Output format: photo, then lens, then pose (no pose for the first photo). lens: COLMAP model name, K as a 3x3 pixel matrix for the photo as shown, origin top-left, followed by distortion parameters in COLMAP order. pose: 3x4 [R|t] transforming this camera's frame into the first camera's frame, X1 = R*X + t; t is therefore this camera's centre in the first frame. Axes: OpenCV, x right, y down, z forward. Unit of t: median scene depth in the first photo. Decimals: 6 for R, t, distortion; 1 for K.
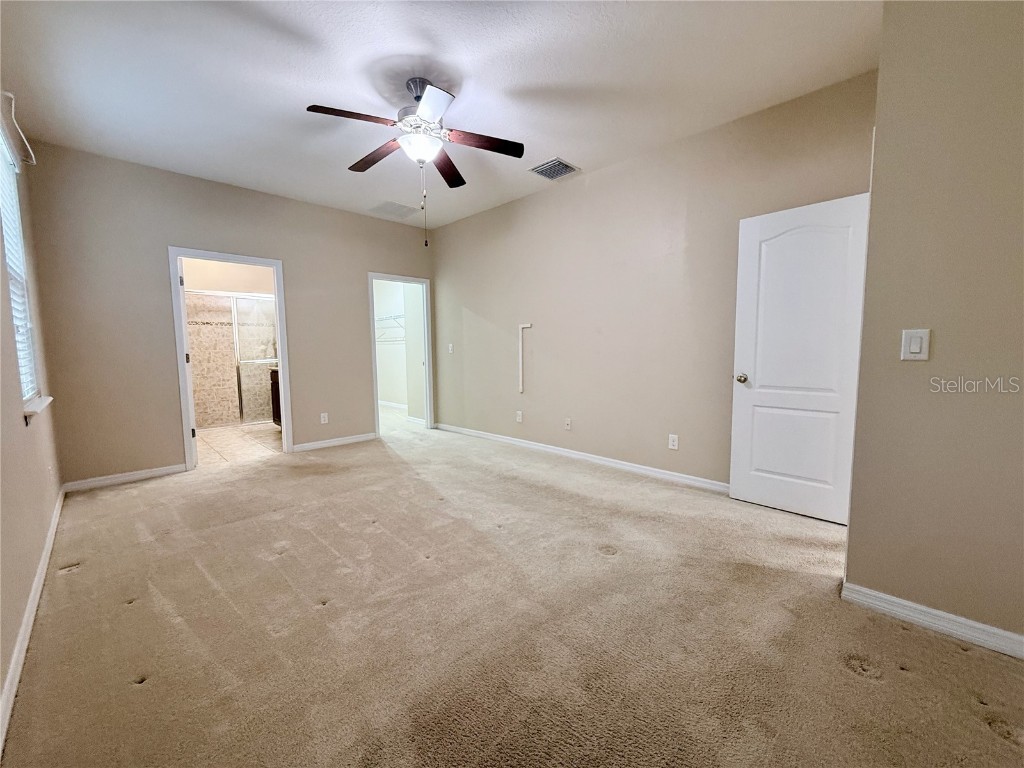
lens RADIAL K [[409.6, 0, 513.6], [0, 409.6, 385.0], [0, 0, 1]] dist [0.000037, 0.000413]
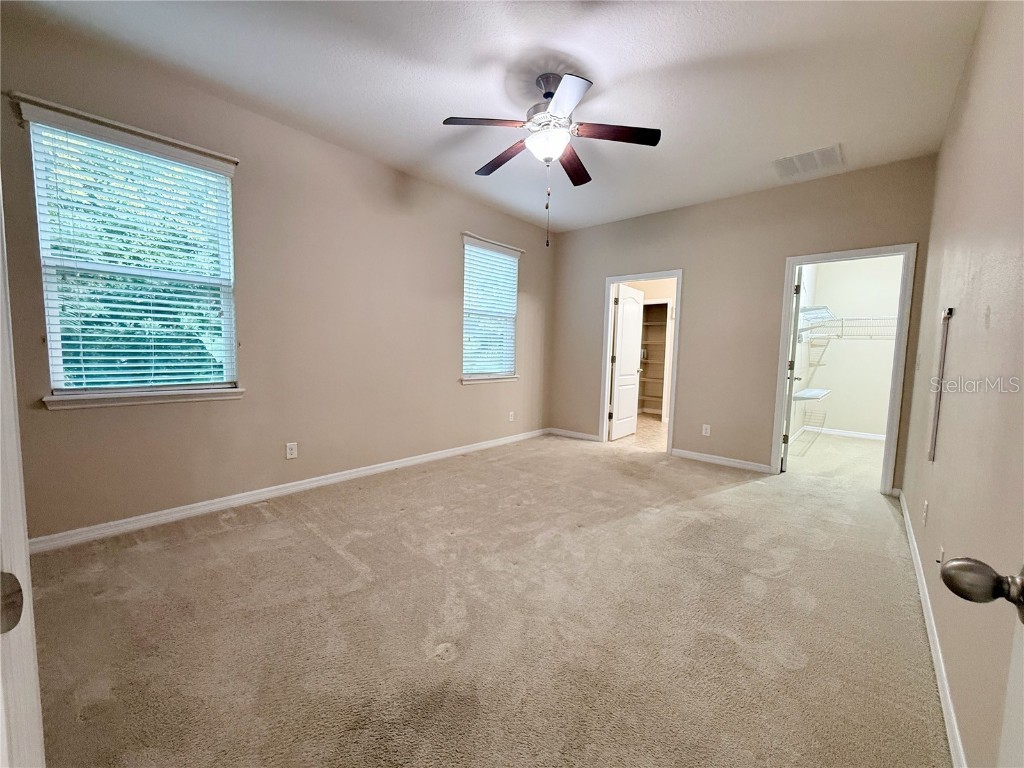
lens RADIAL K [[409.6, 0, 513.6], [0, 409.6, 385.0], [0, 0, 1]] dist [0.000037, 0.000413]
pose [[0.068064, 0.096697, -0.992984, 0.548212], [-0.114916, 0.989427, 0.088474, -0.067489], [0.991041, 0.108088, 0.078457, 0.632181]]
